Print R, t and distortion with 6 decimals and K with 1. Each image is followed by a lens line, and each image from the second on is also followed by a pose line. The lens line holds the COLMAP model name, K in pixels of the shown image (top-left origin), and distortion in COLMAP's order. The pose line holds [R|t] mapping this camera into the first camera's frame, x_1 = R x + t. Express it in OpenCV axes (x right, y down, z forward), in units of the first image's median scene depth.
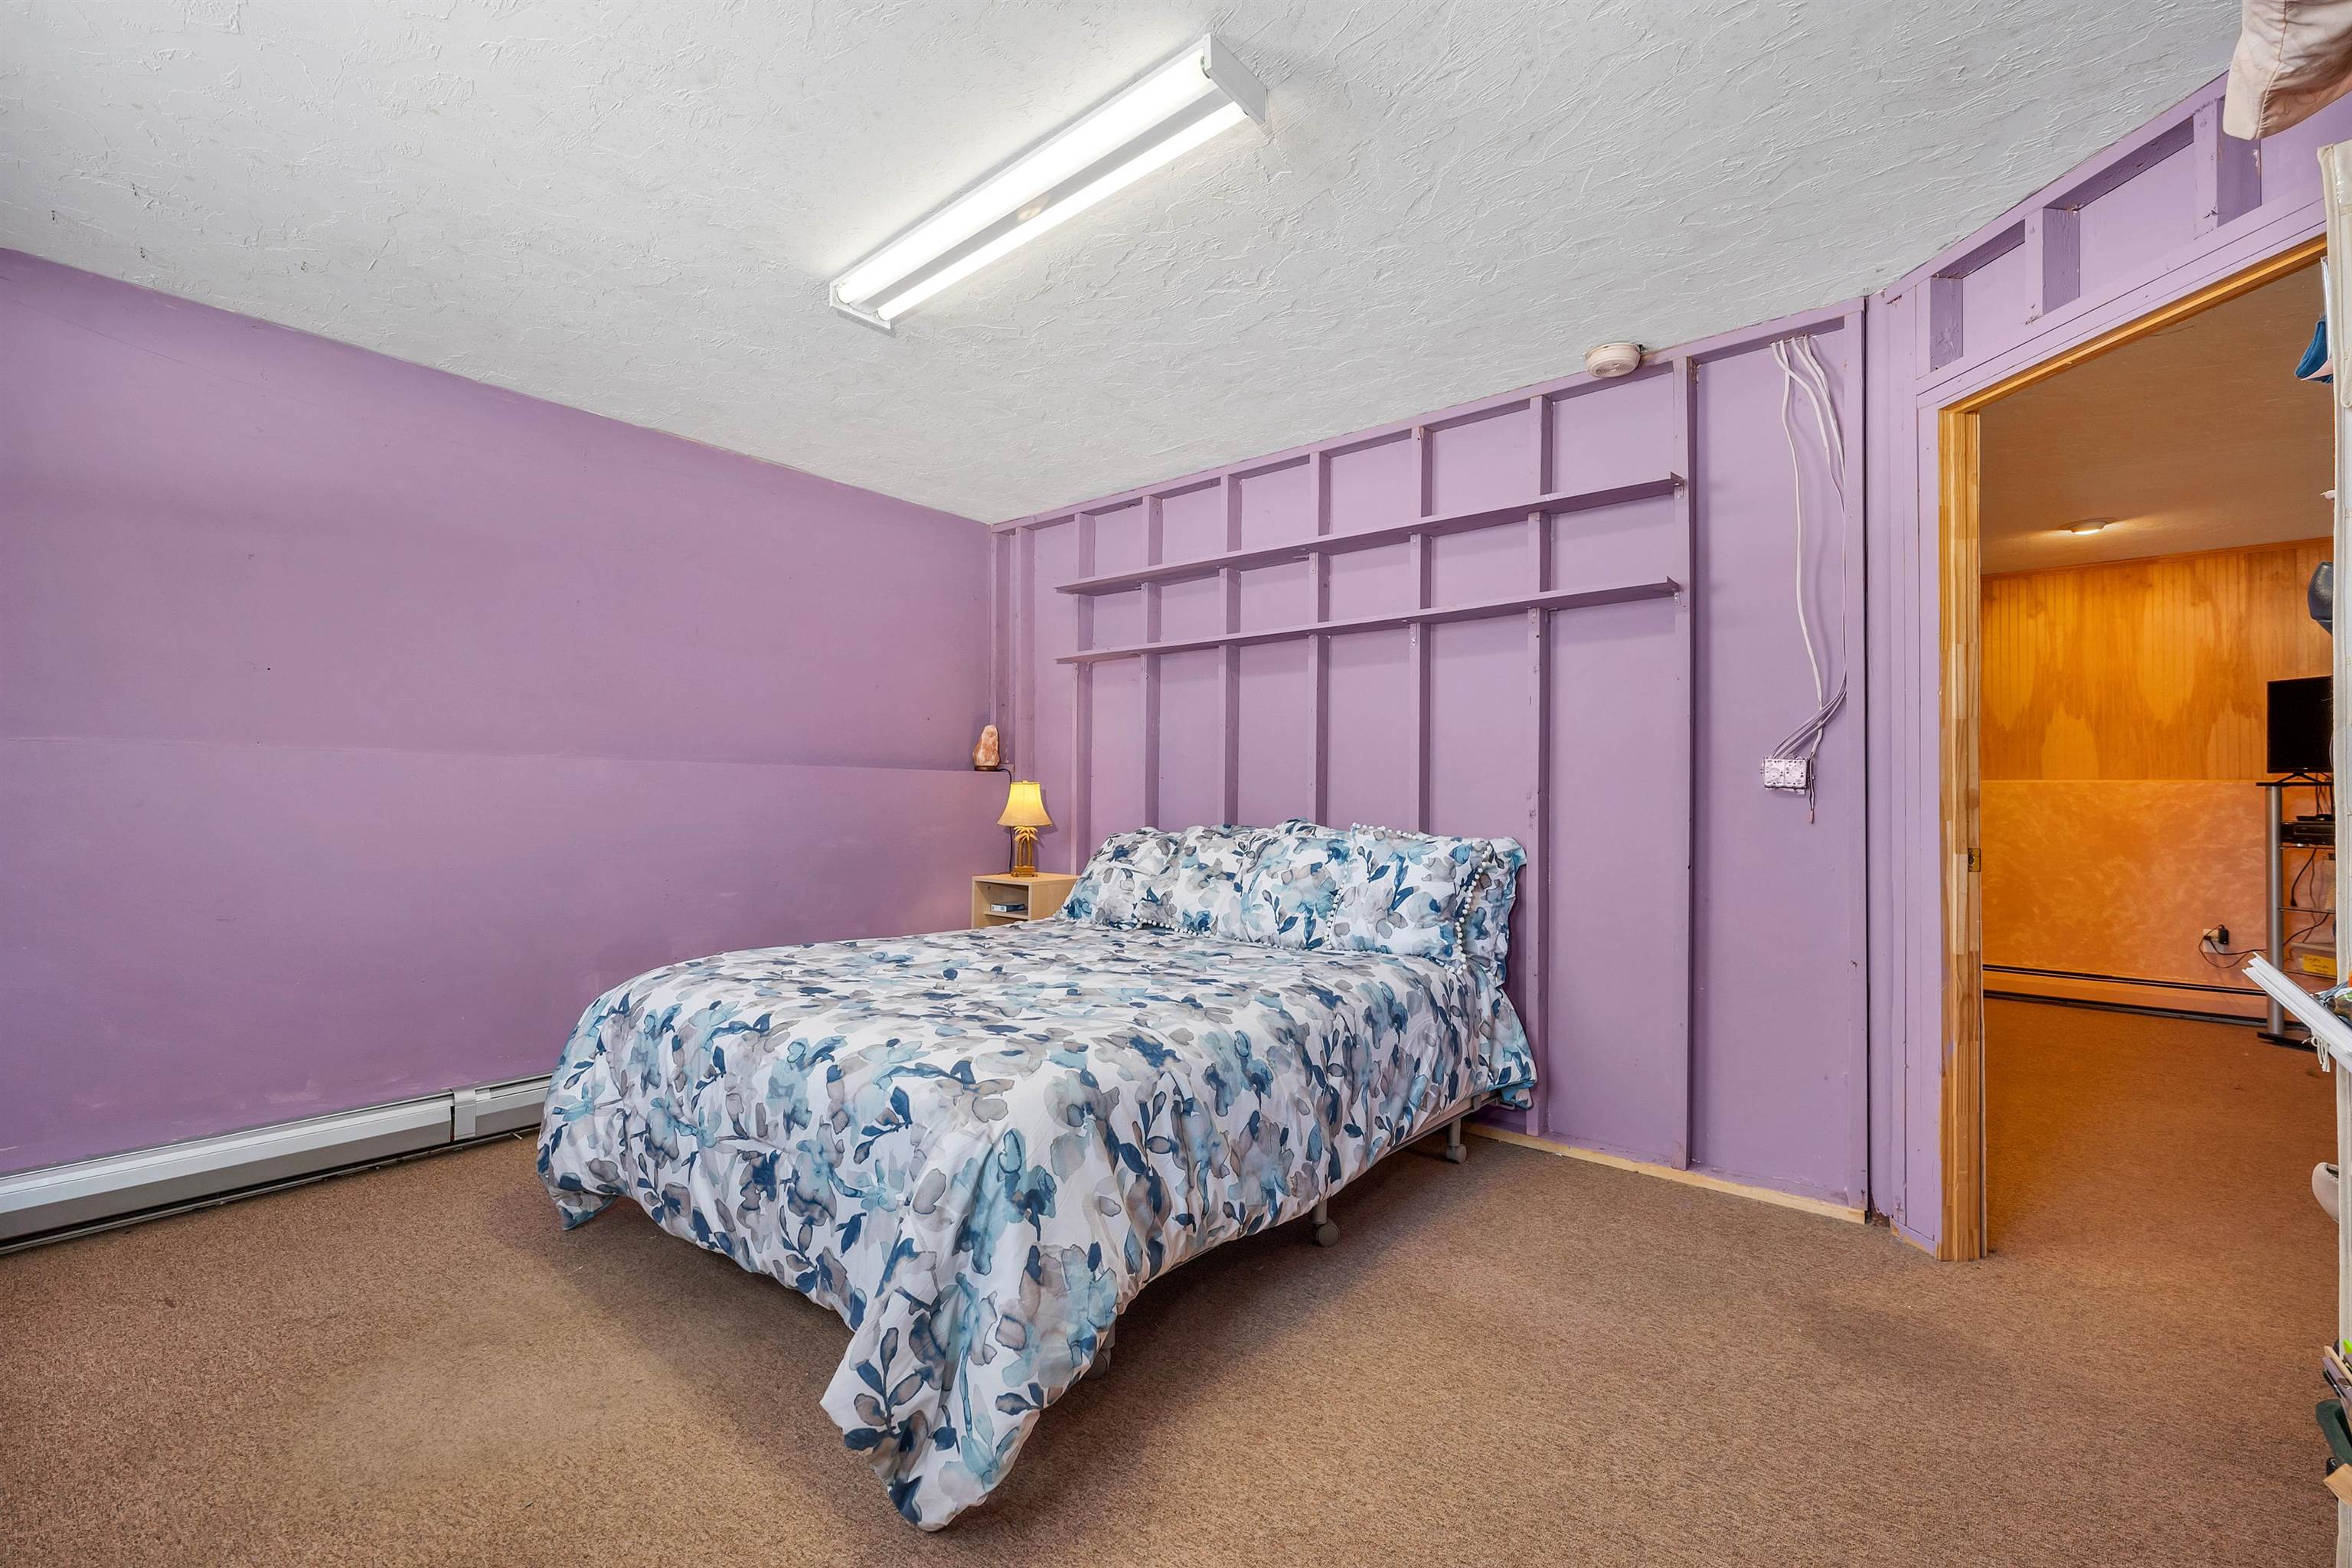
lens RADIAL K [[944.1, 0, 1180.0], [0, 944.1, 771.0], [0, 0, 1]] dist [-0.000324, -0.000119]
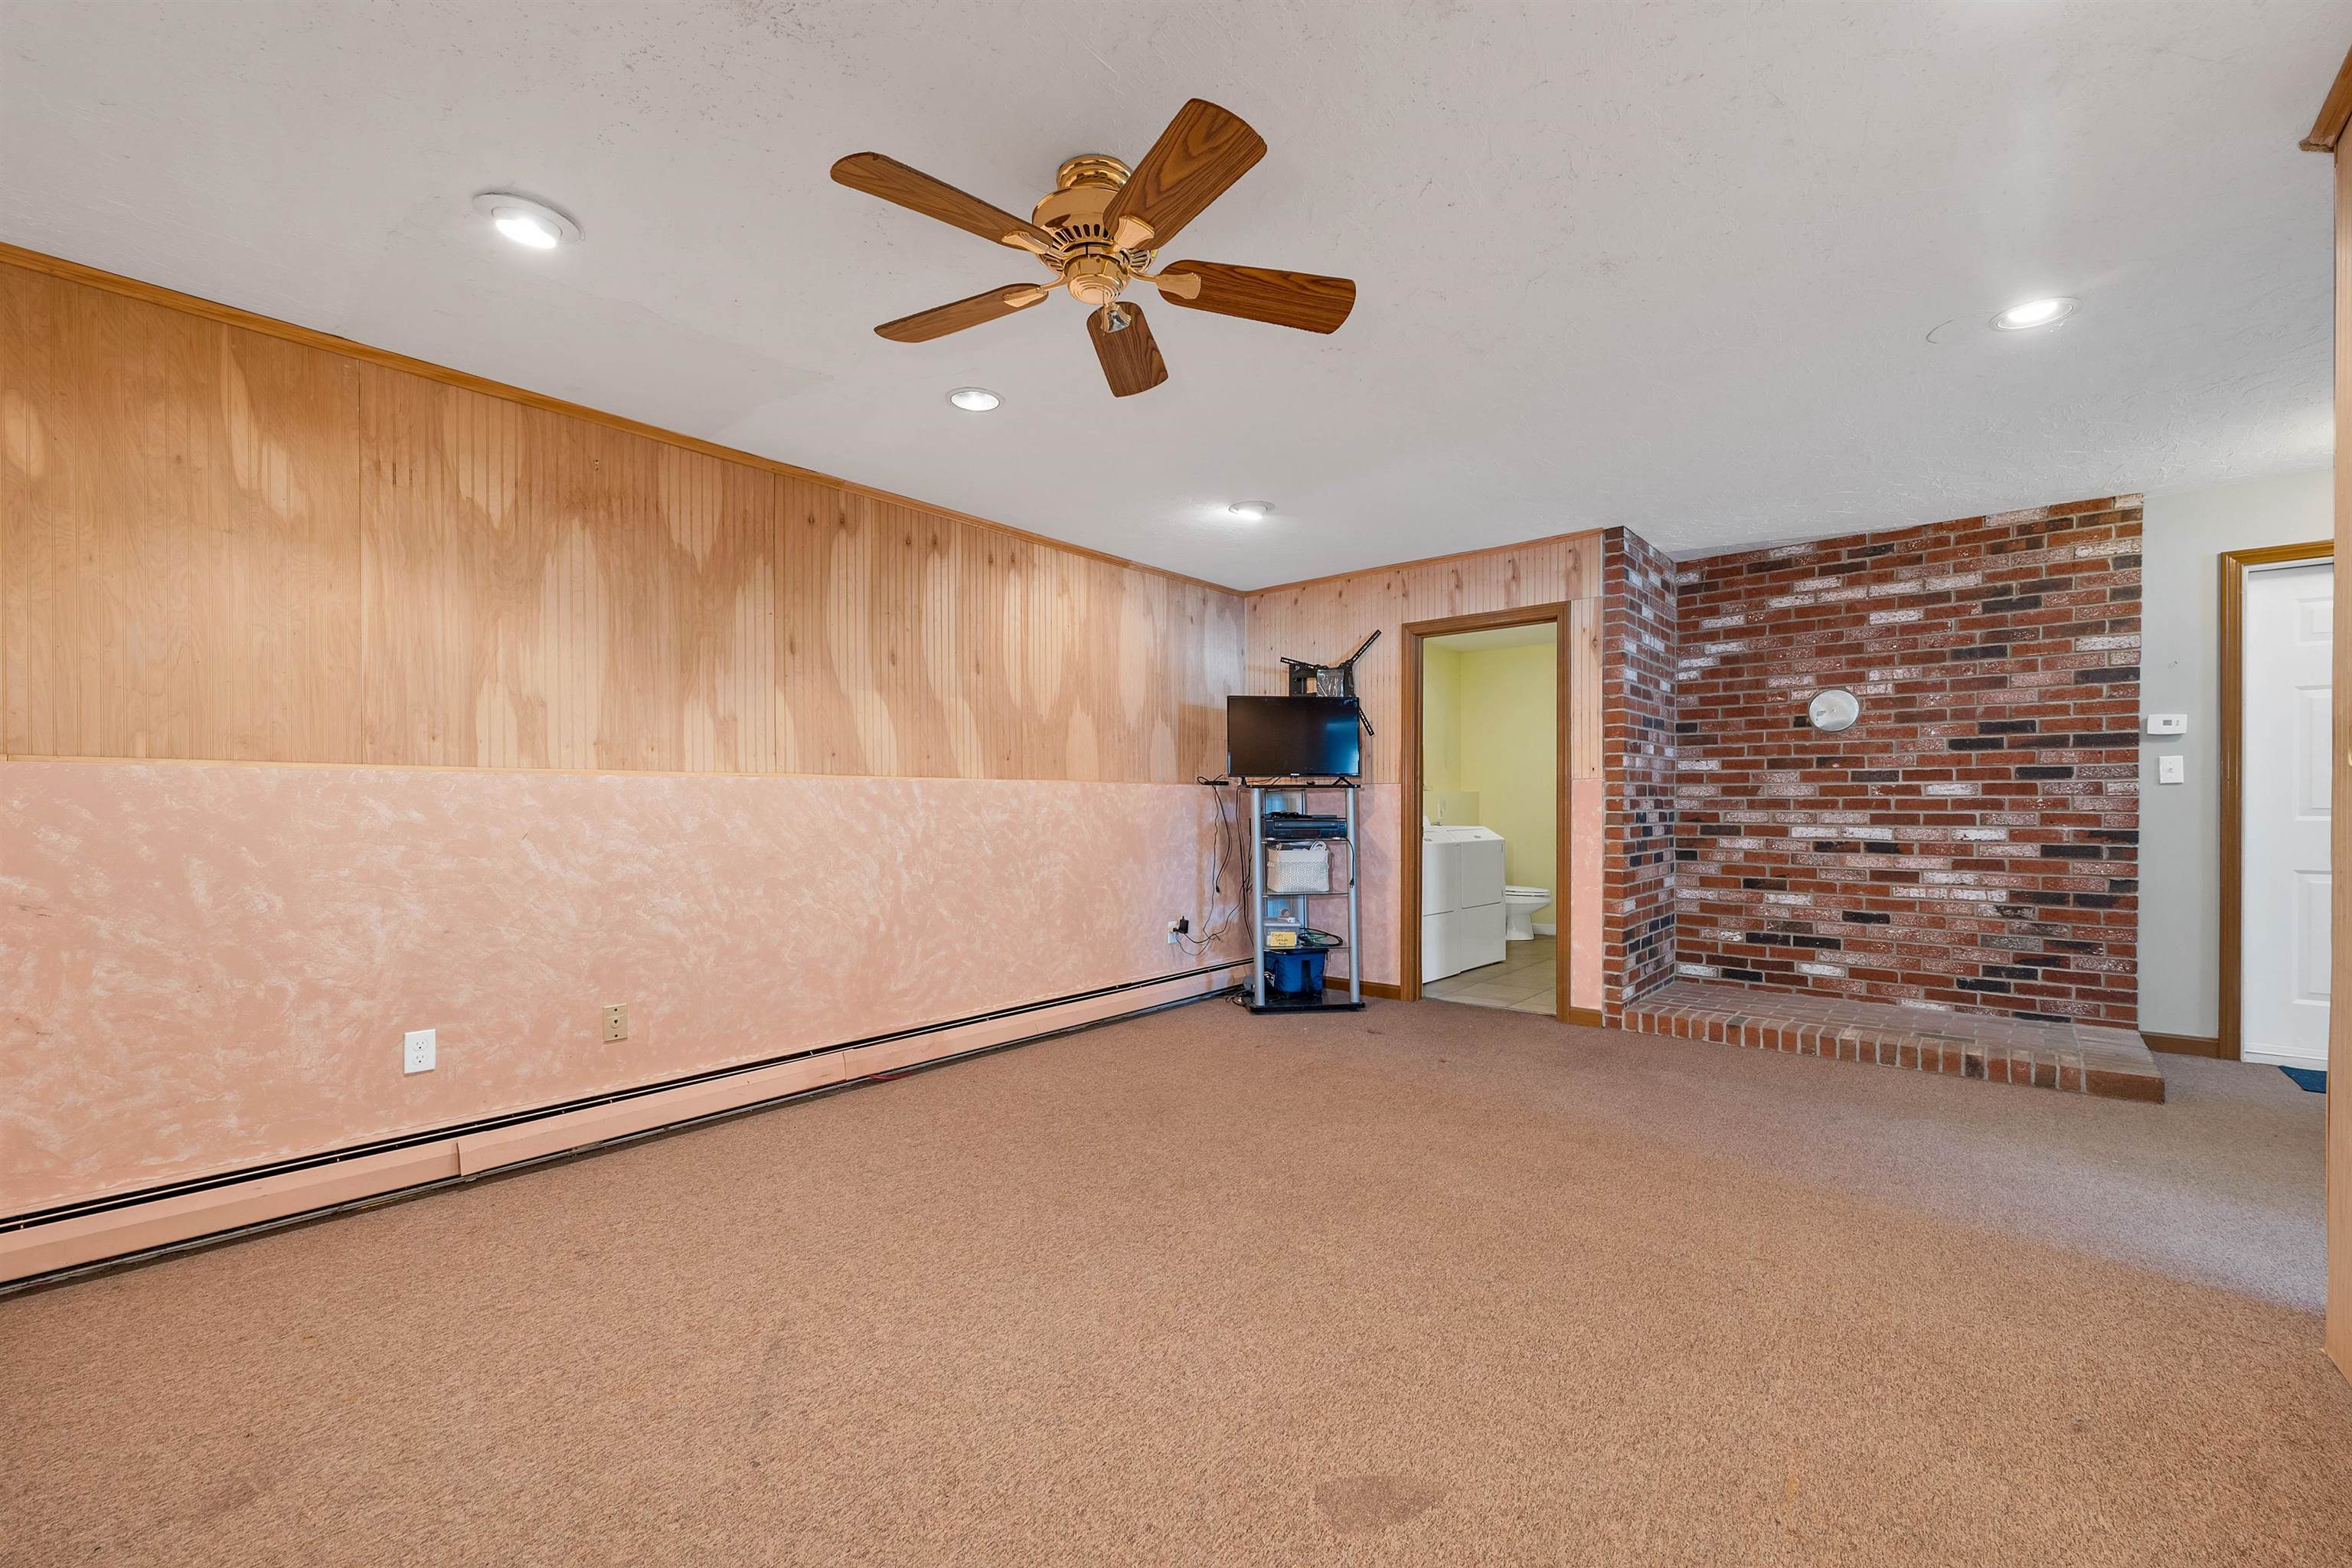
lens RADIAL K [[978.6, 0, 1174.0], [0, 978.6, 805.9], [0, 0, 1]] dist [0.004605, 0.000043]
pose [[0.010642, -0.009705, 0.999896, -0.017007], [-0.016666, 0.999812, 0.009881, 0.024687], [-0.999804, -0.016769, 0.010478, 0.952296]]
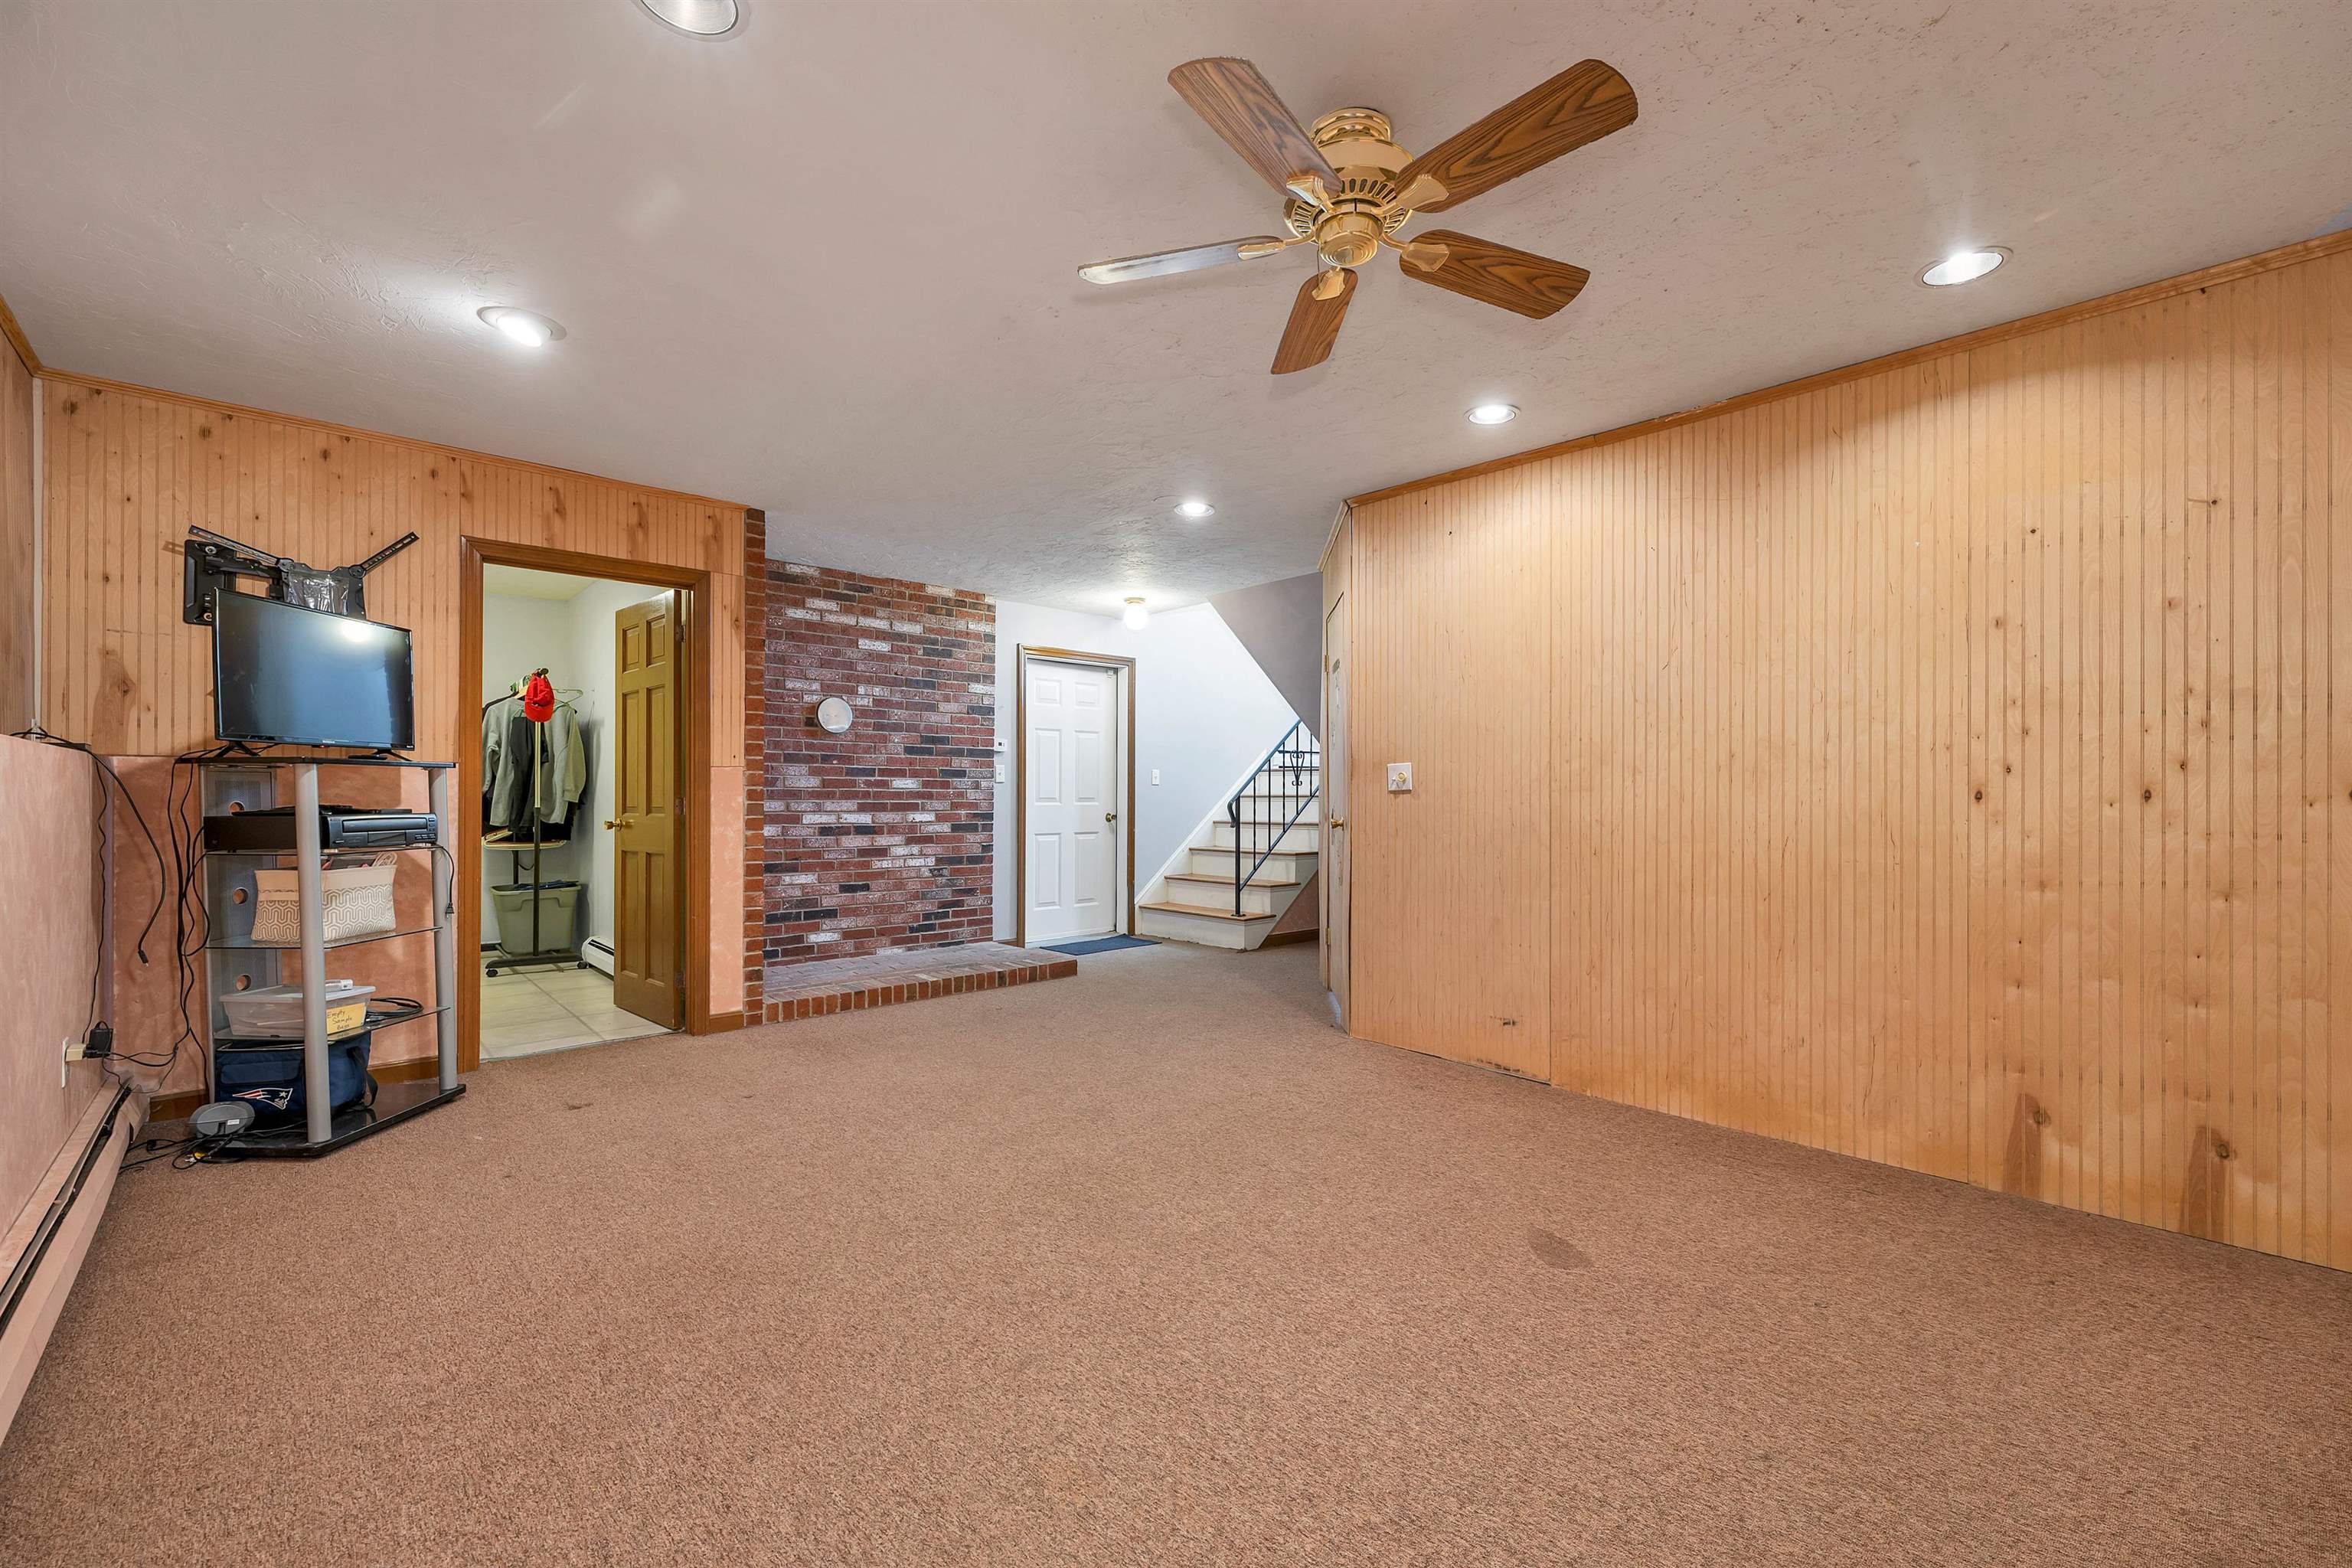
lens RADIAL K [[970.2, 0, 1180.5], [0, 970.2, 801.2], [0, 0, 1]] dist [0.001642, 0.000130]
pose [[-0.991468, -0.011639, 0.129830, 0.419033], [-0.013268, 0.999844, -0.011690, 0.037246], [-0.129674, -0.013313, -0.991467, 1.386104]]
